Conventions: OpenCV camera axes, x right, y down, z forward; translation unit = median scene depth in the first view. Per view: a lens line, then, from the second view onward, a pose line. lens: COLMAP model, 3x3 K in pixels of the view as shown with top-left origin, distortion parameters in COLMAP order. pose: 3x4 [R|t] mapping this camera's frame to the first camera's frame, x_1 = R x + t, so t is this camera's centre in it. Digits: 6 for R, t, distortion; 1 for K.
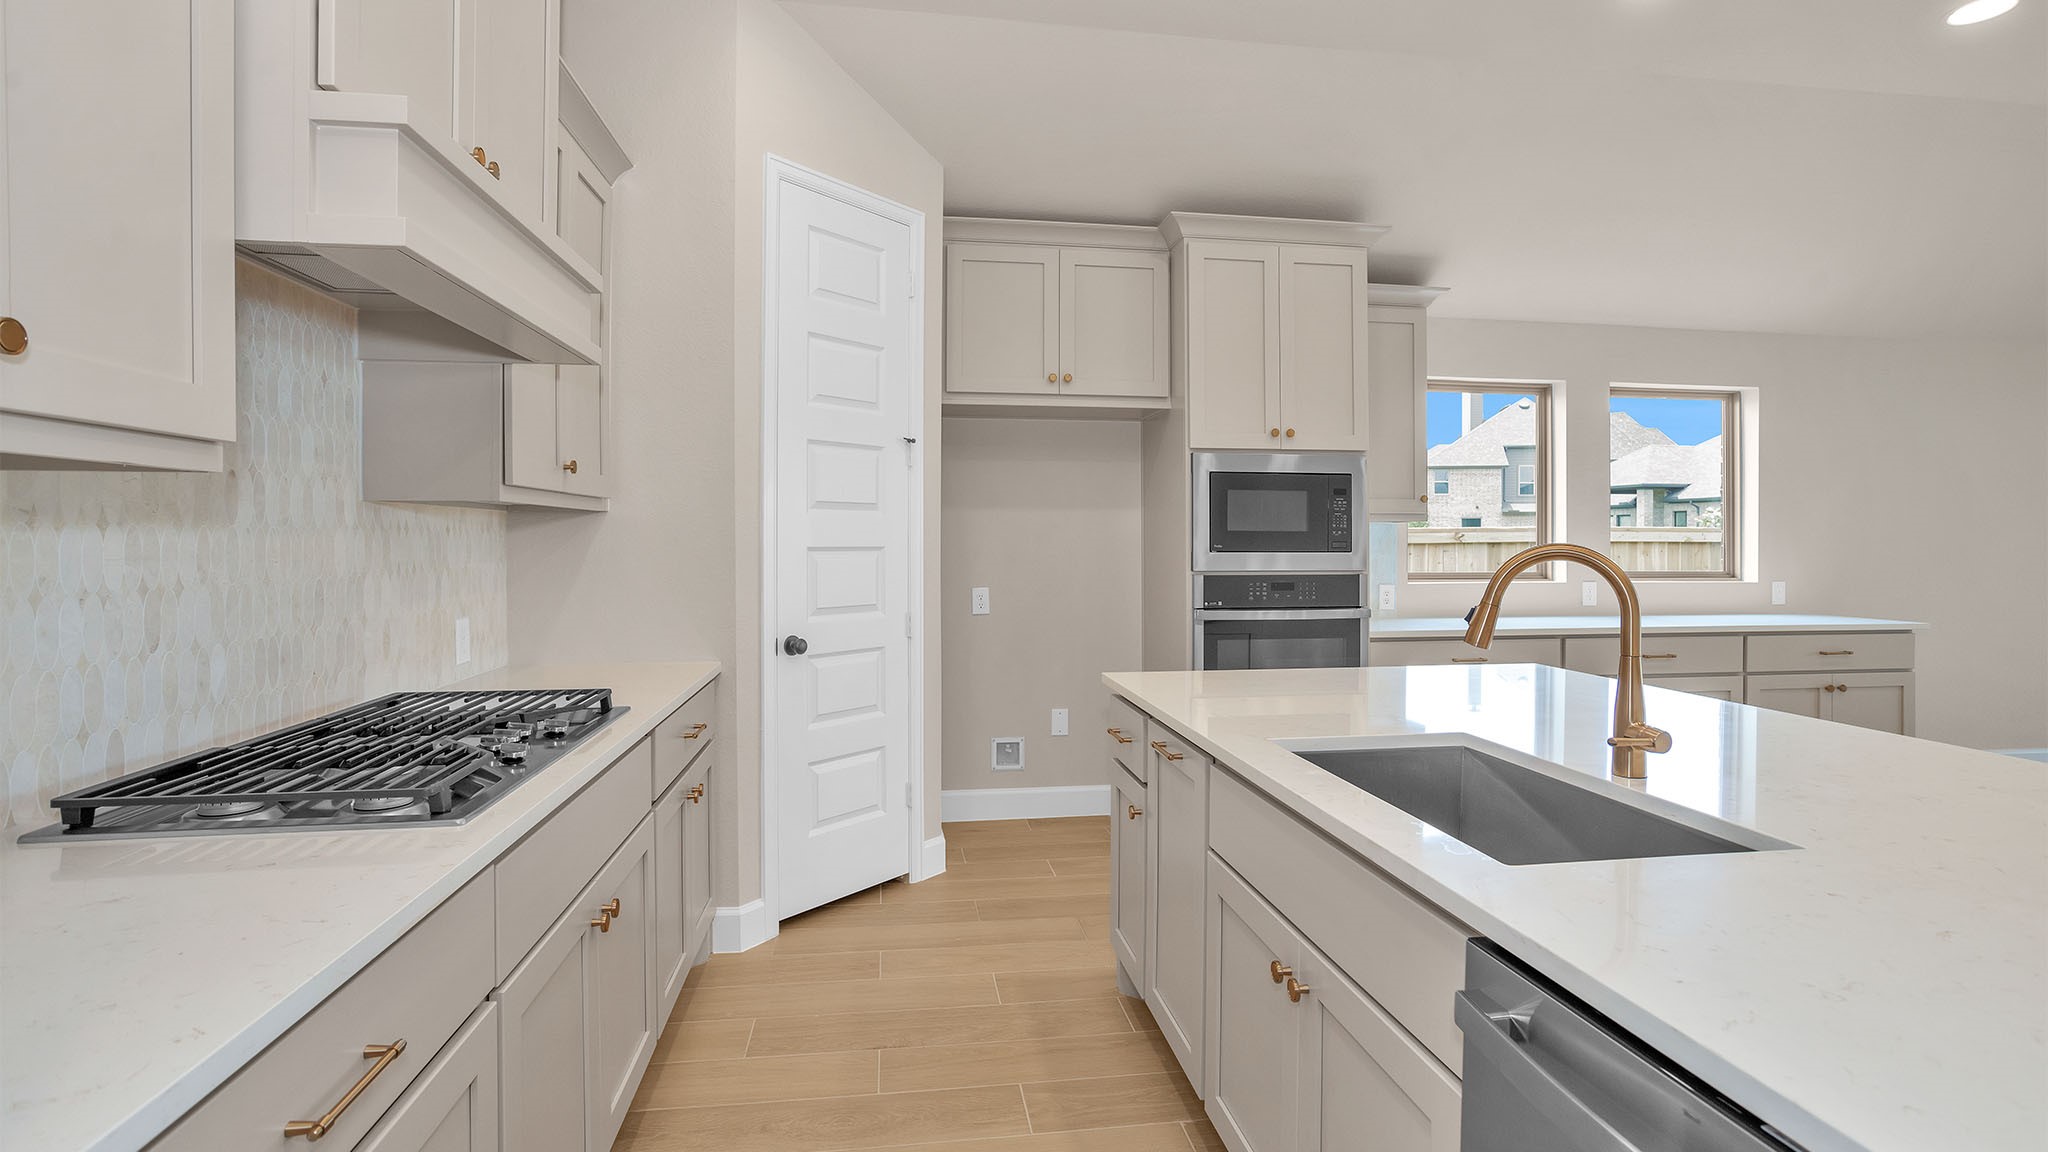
lens RADIAL K [[1023.2, 0, 1026.1], [0, 1023.2, 559.2], [0, 0, 1]] dist [-0.001620, -0.000438]
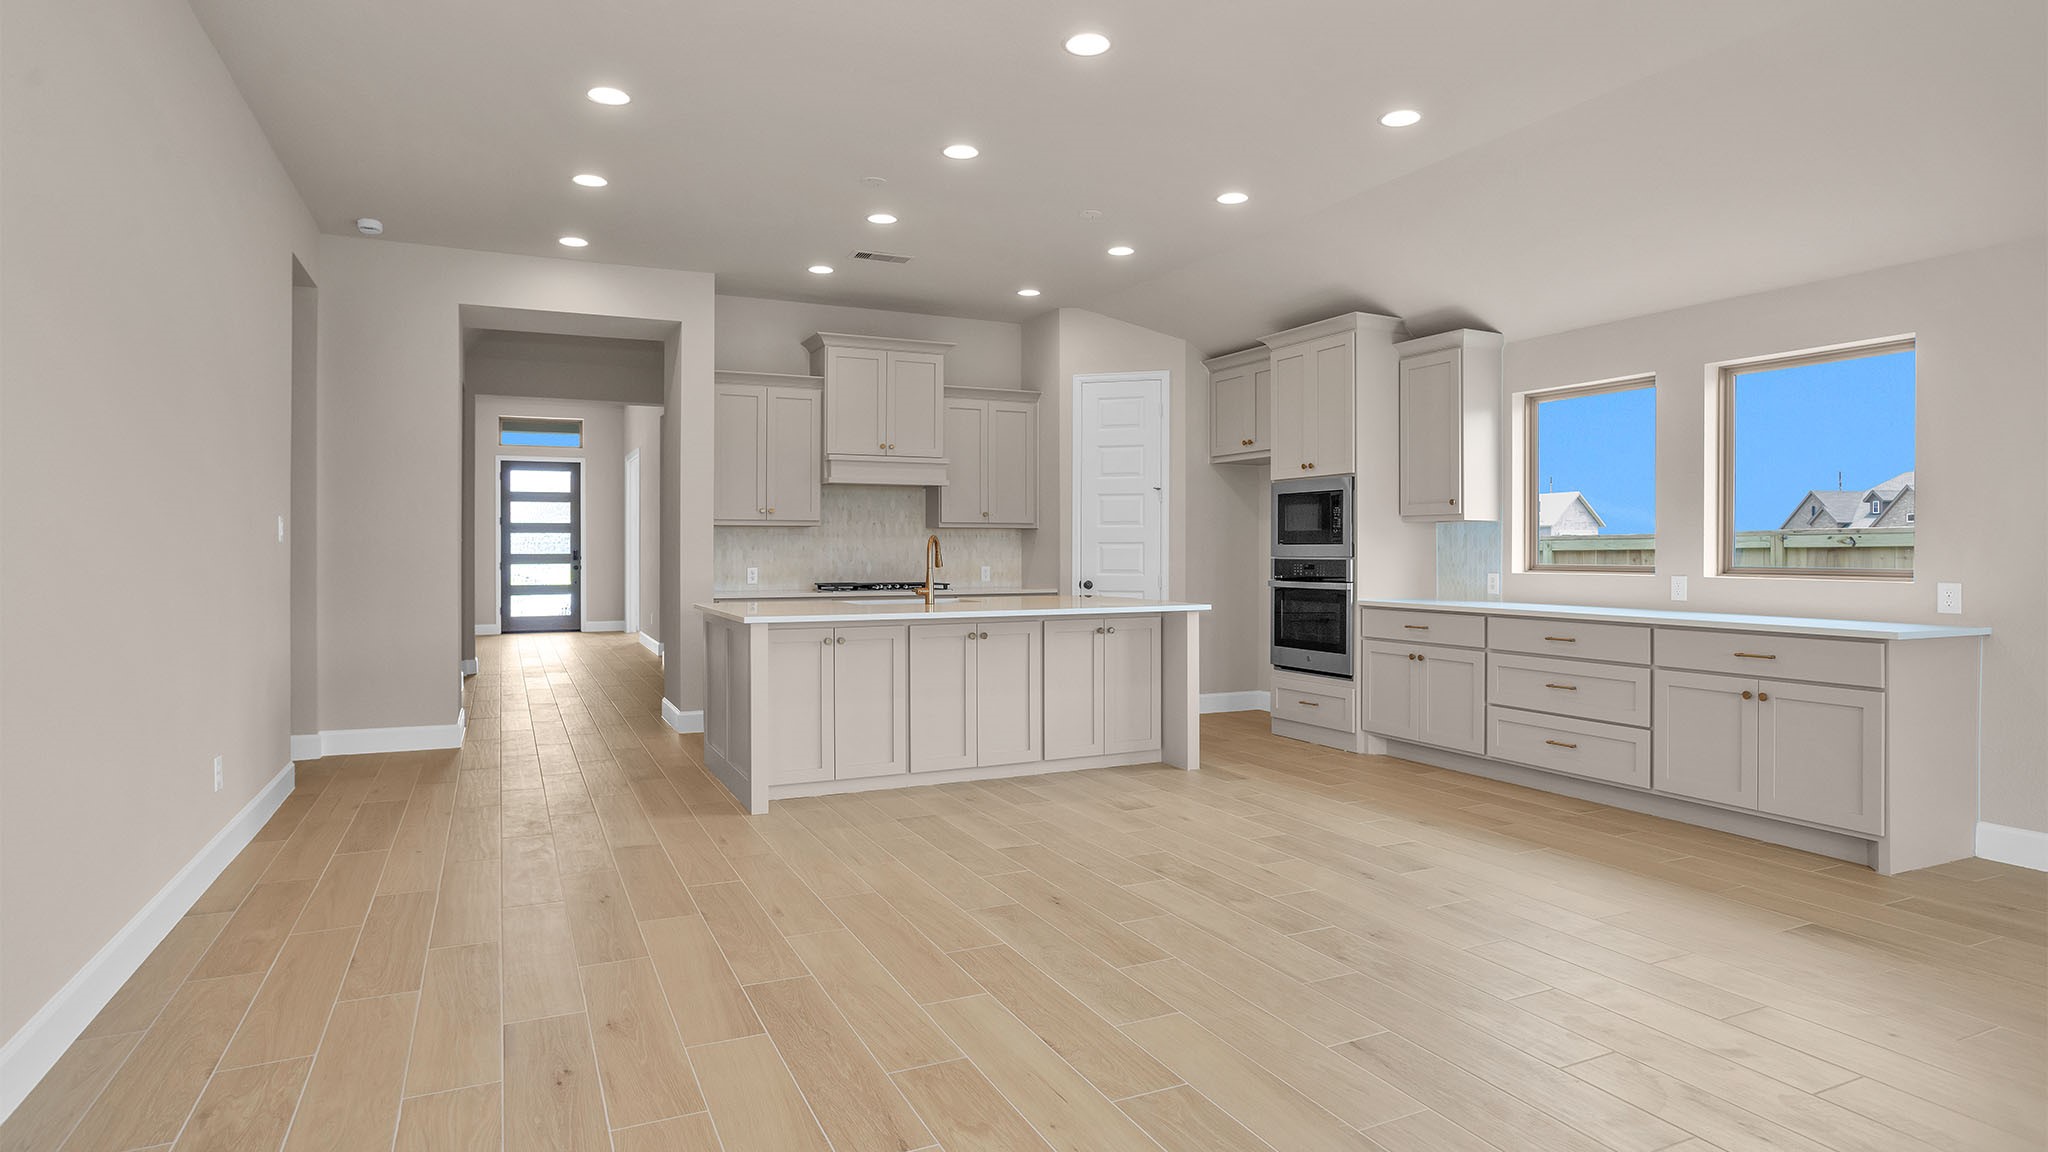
lens RADIAL K [[1127.7, 0, 1025.3], [0, 1127.7, 563.9], [0, 0, 1]] dist [-0.002471, -0.000189]
pose [[0.294127, 0.017654, -0.955603, 1.740332], [-0.008212, 0.999839, 0.015944, -0.001251], [0.955731, 0.003157, 0.294224, 0.100548]]
